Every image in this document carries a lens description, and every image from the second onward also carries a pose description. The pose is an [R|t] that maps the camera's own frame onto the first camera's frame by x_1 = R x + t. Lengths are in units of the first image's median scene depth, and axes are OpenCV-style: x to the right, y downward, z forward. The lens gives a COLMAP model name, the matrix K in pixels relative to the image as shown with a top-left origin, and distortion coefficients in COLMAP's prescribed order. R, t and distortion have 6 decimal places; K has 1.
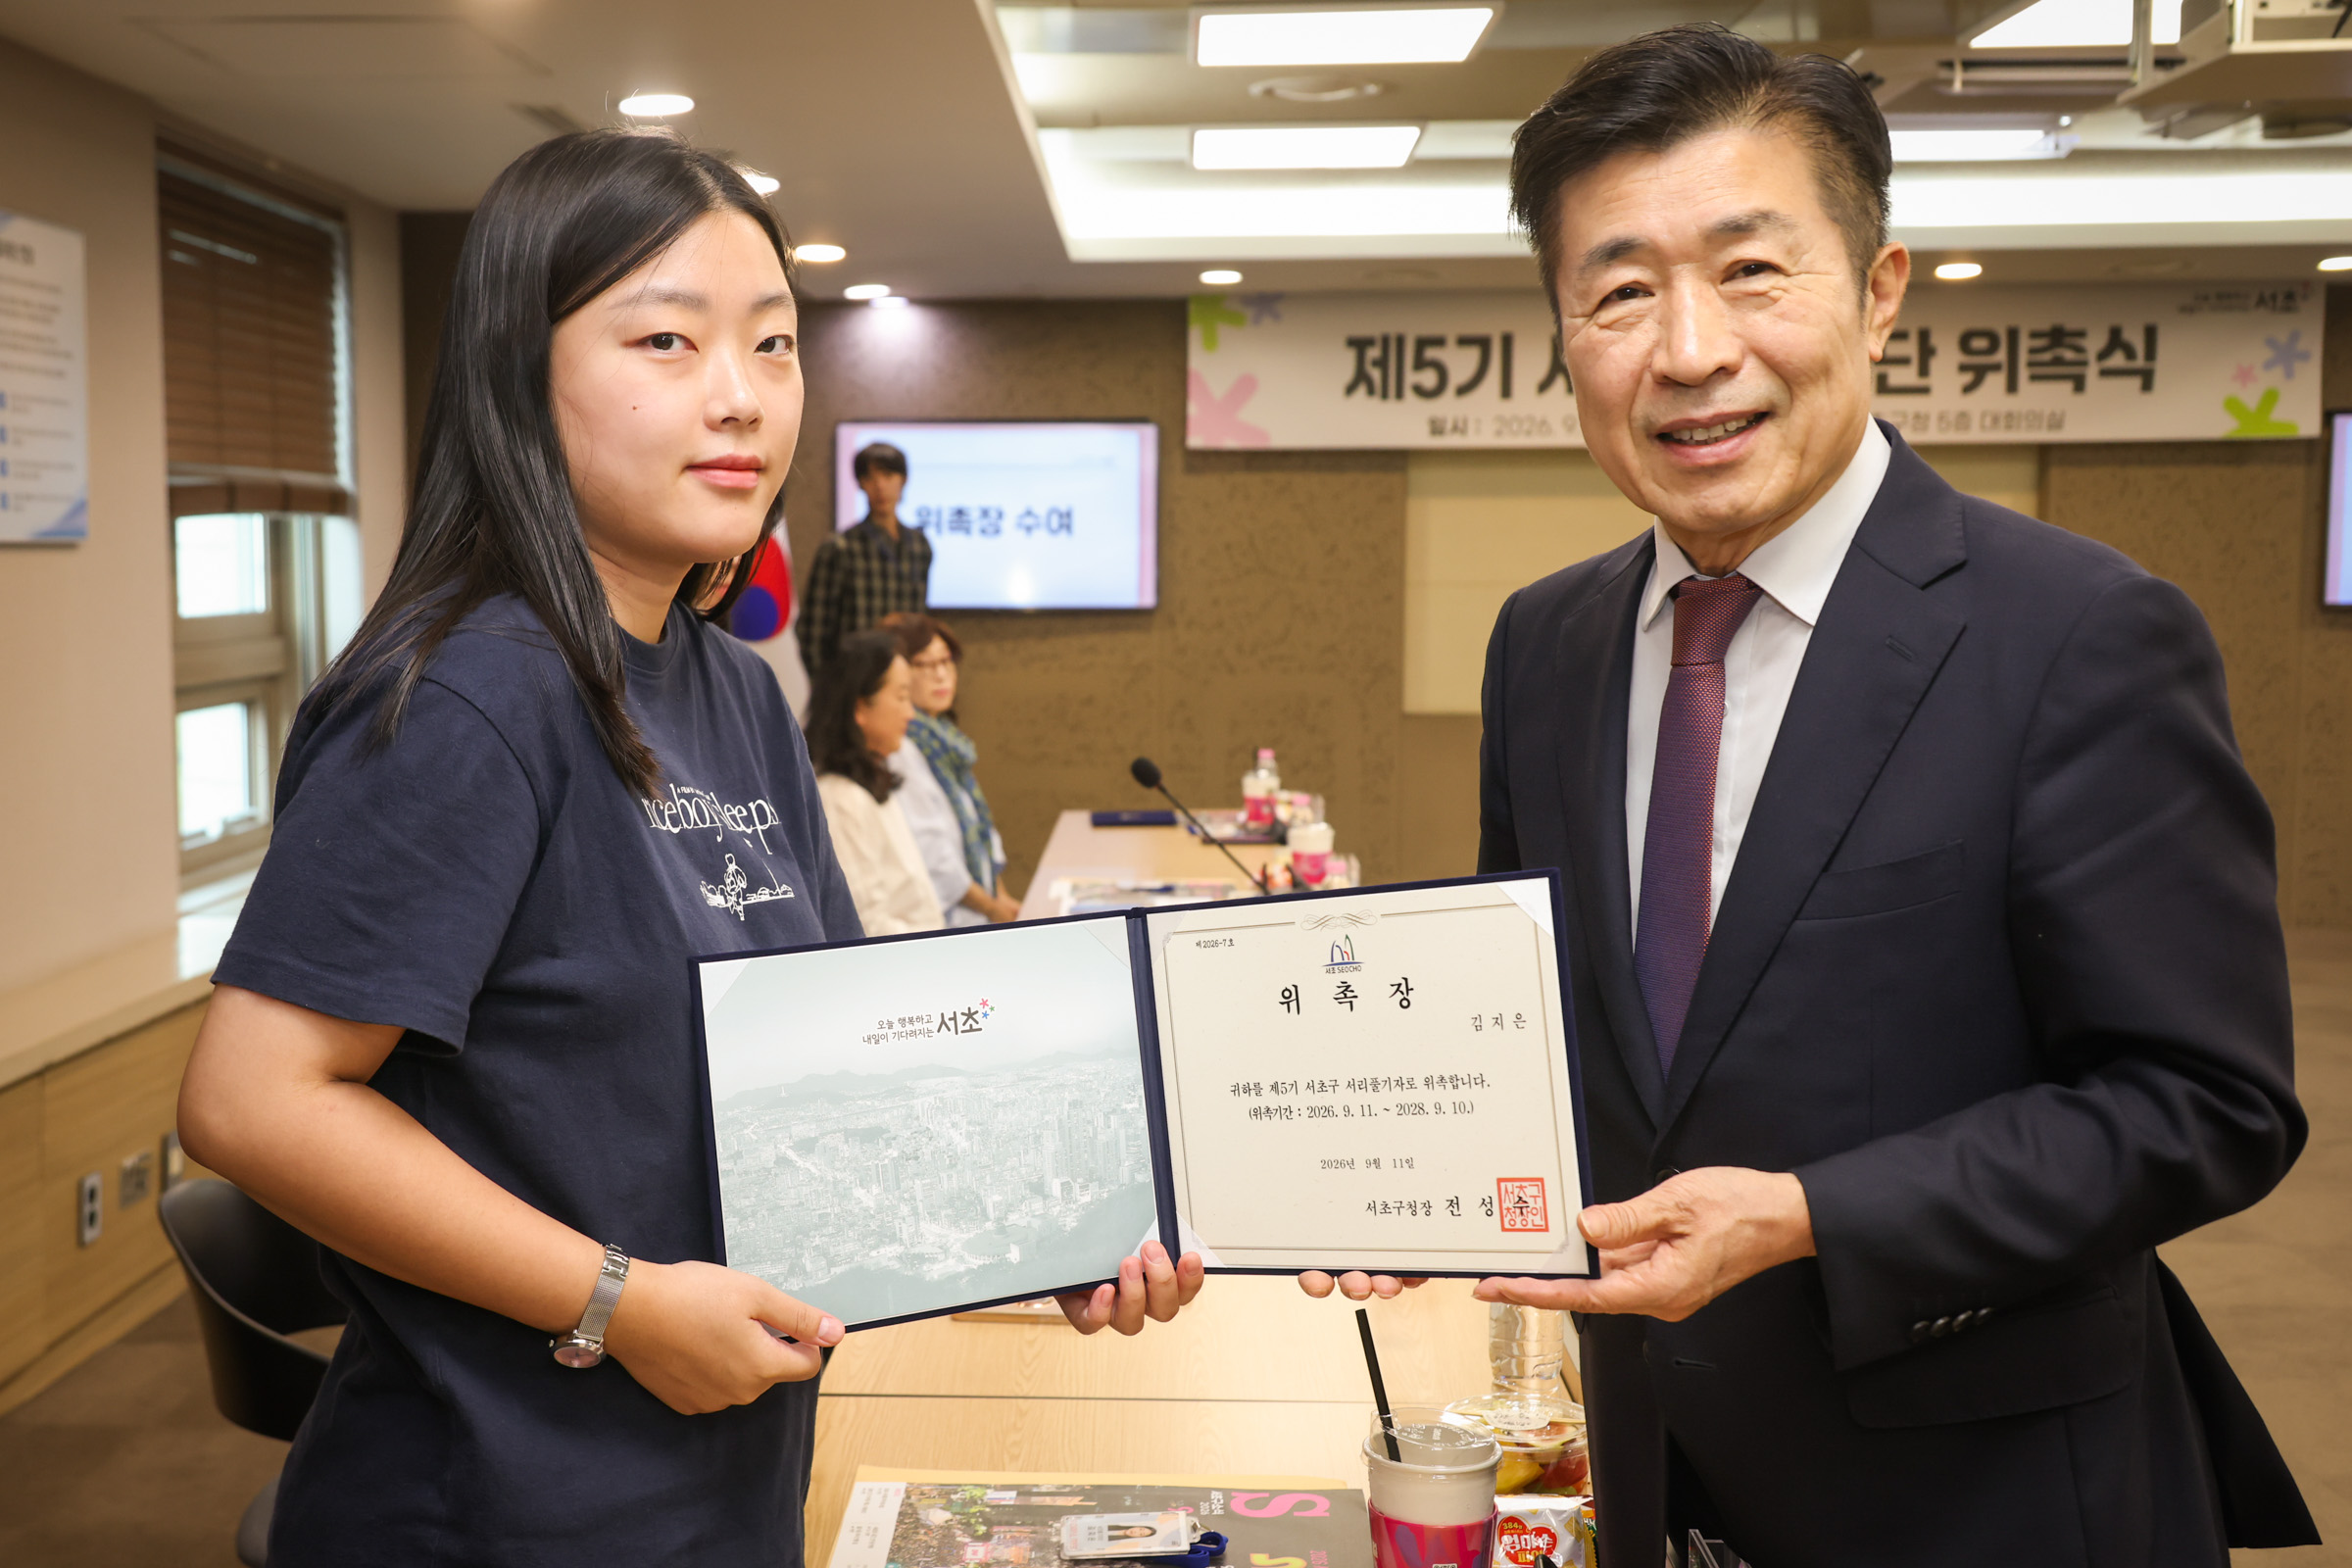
lens RADIAL K [[2752.4, 0, 1085.6], [0, 2752.4, 786.0], [0, 0, 1]] dist [0.028236, -0.017380]
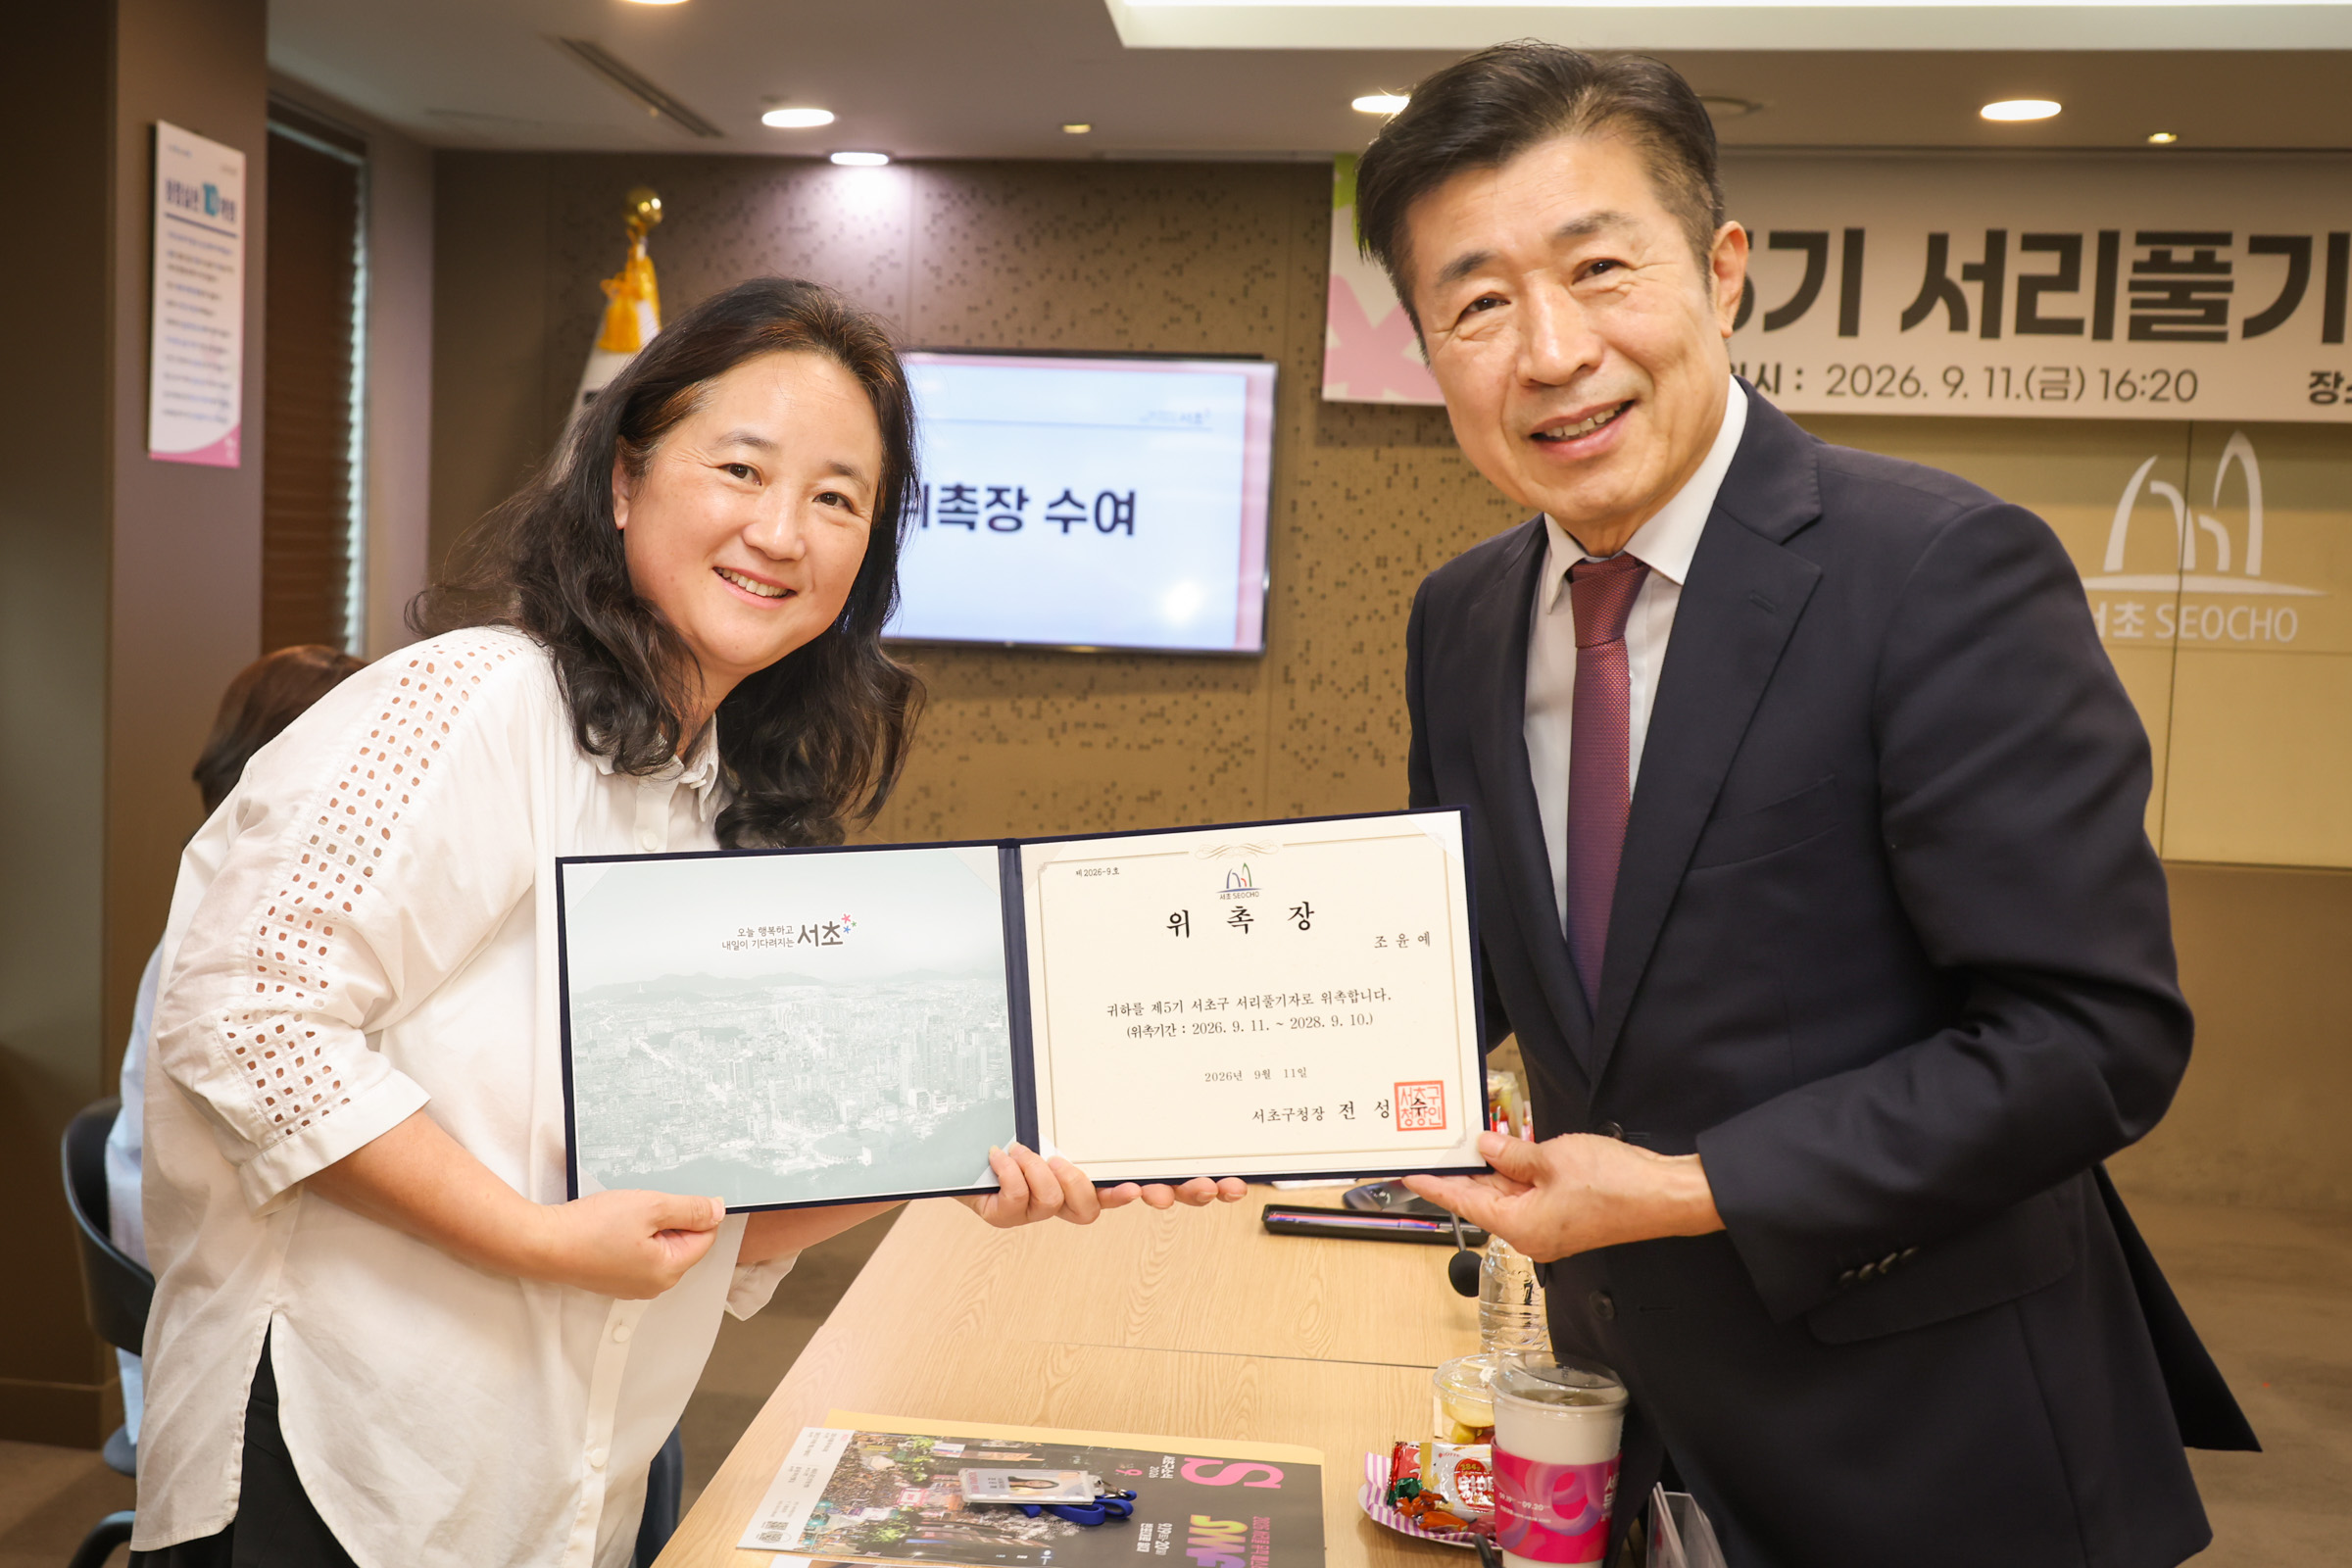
lens RADIAL K [[2809.6, 0, 948.1], [0, 2809.6, 790.3], [0, 0, 1]] dist [0.007492, 0.041759]
pose [[0.997569, 0.038787, -0.057900, -0.007510], [-0.039313, 0.999195, -0.007959, -0.027172], [0.057544, 0.010216, 0.998291, 0.374497]]
